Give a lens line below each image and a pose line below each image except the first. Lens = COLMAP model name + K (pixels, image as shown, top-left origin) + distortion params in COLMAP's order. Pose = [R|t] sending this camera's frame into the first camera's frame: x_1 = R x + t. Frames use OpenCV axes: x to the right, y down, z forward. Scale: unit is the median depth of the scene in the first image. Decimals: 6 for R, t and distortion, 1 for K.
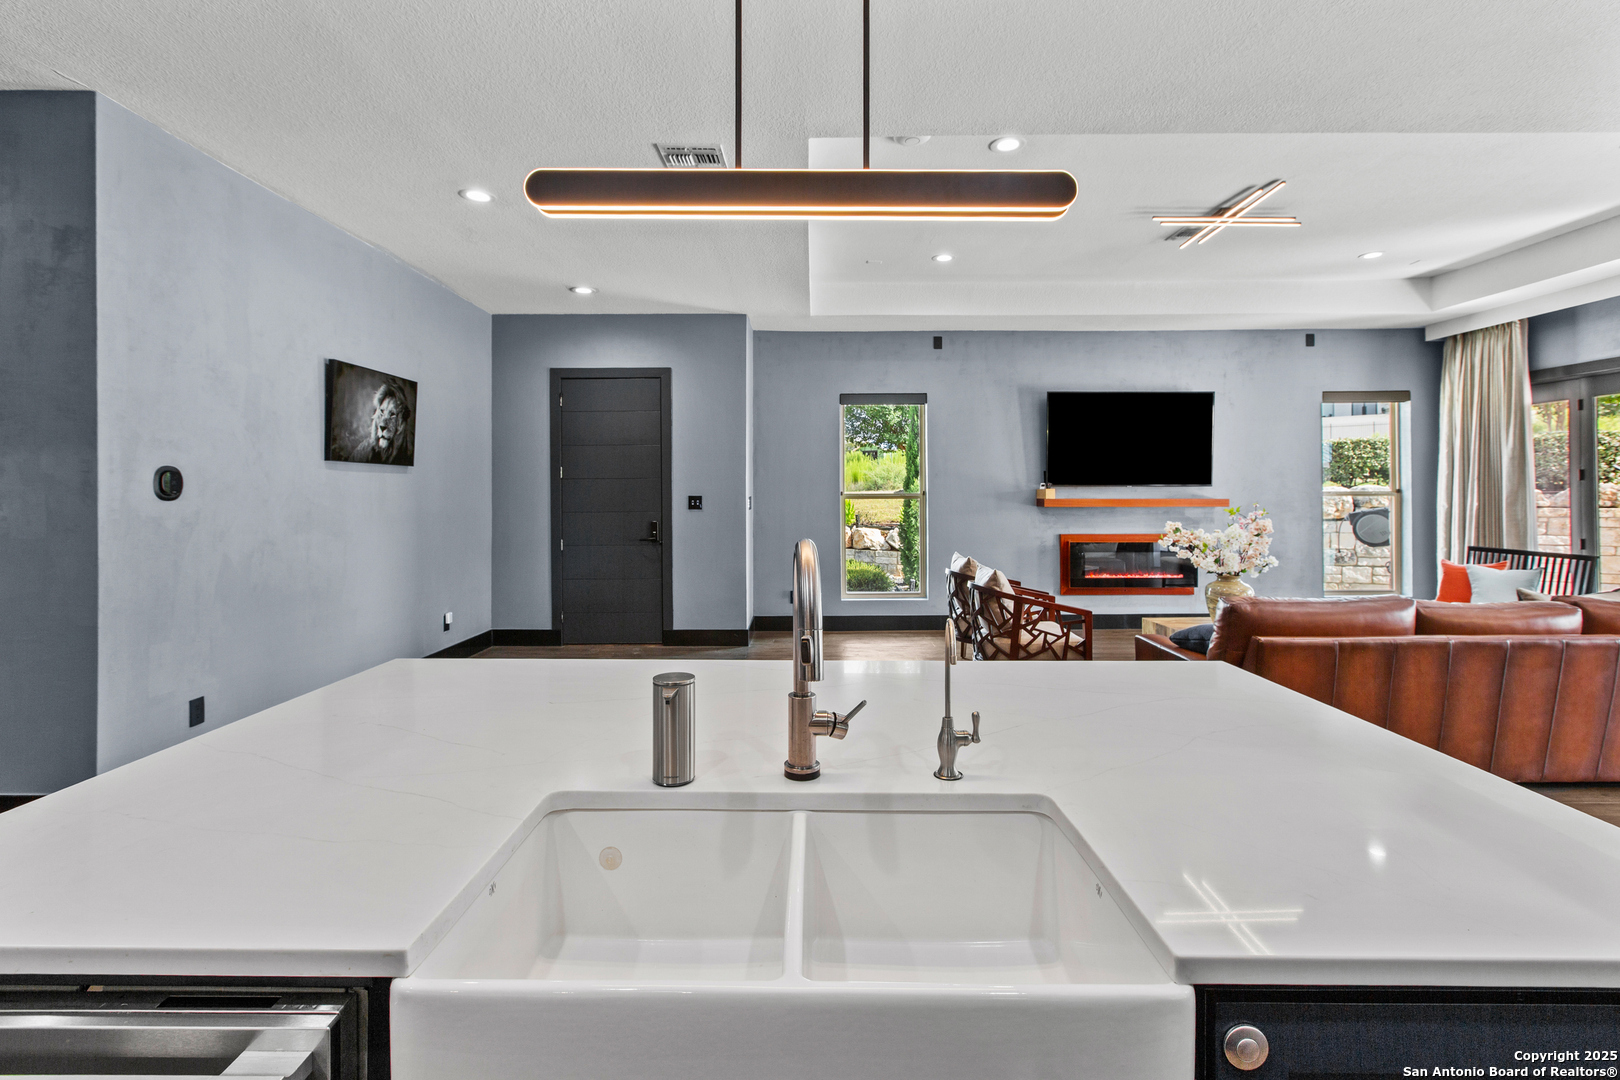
lens RADIAL K [[742.1, 0, 802.2], [0, 742.1, 487.8], [0, 0, 1]] dist [-0.002006, -0.000303]
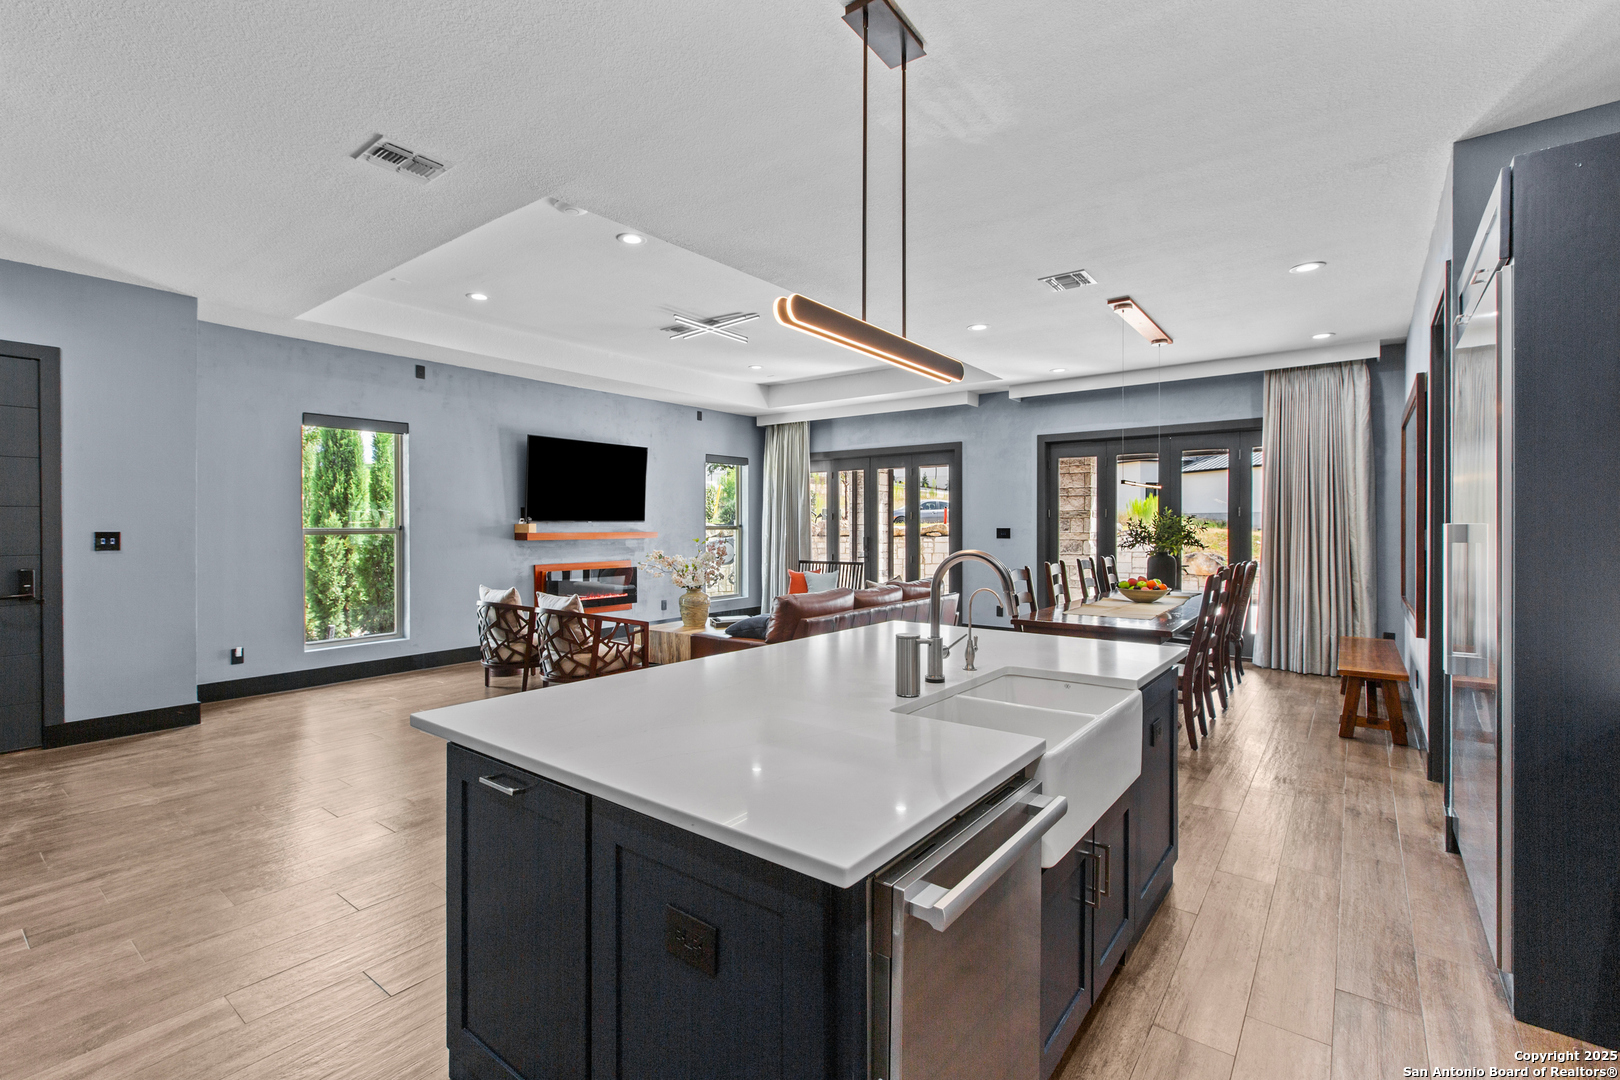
lens RADIAL K [[721.9, 0, 805.2], [0, 721.9, 533.0], [0, 0, 1]] dist [0.000040, 0.000280]
pose [[0.609152, -0.006339, 0.793028, -0.287649], [-0.004913, 0.999919, 0.011767, 0.000394], [-0.793039, -0.011064, 0.609071, 0.032603]]
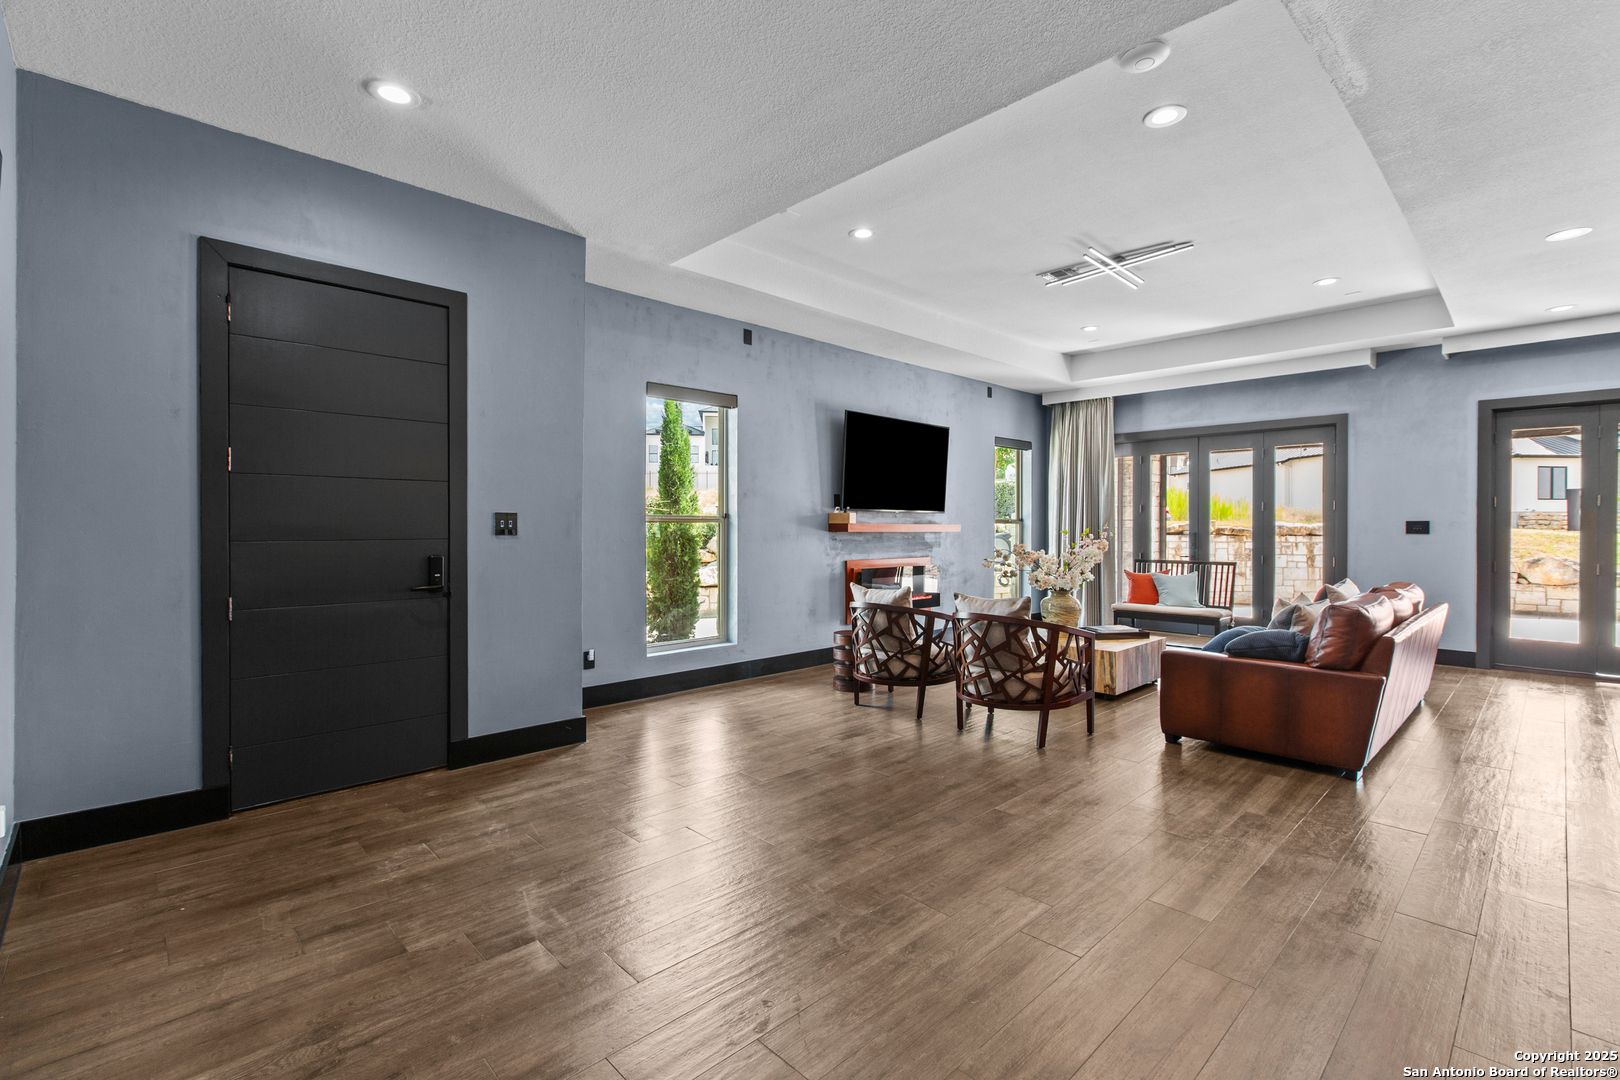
lens RADIAL K [[729.3, 0, 810.0], [0, 729.3, 540.0], [0, 0, 1]] dist [-0.000187, 0.000414]
pose [[0.720357, -0.007787, 0.693560, -0.379815], [-0.008594, 0.999760, 0.020151, 0.018719], [-0.693551, -0.020477, 0.720117, 0.393975]]
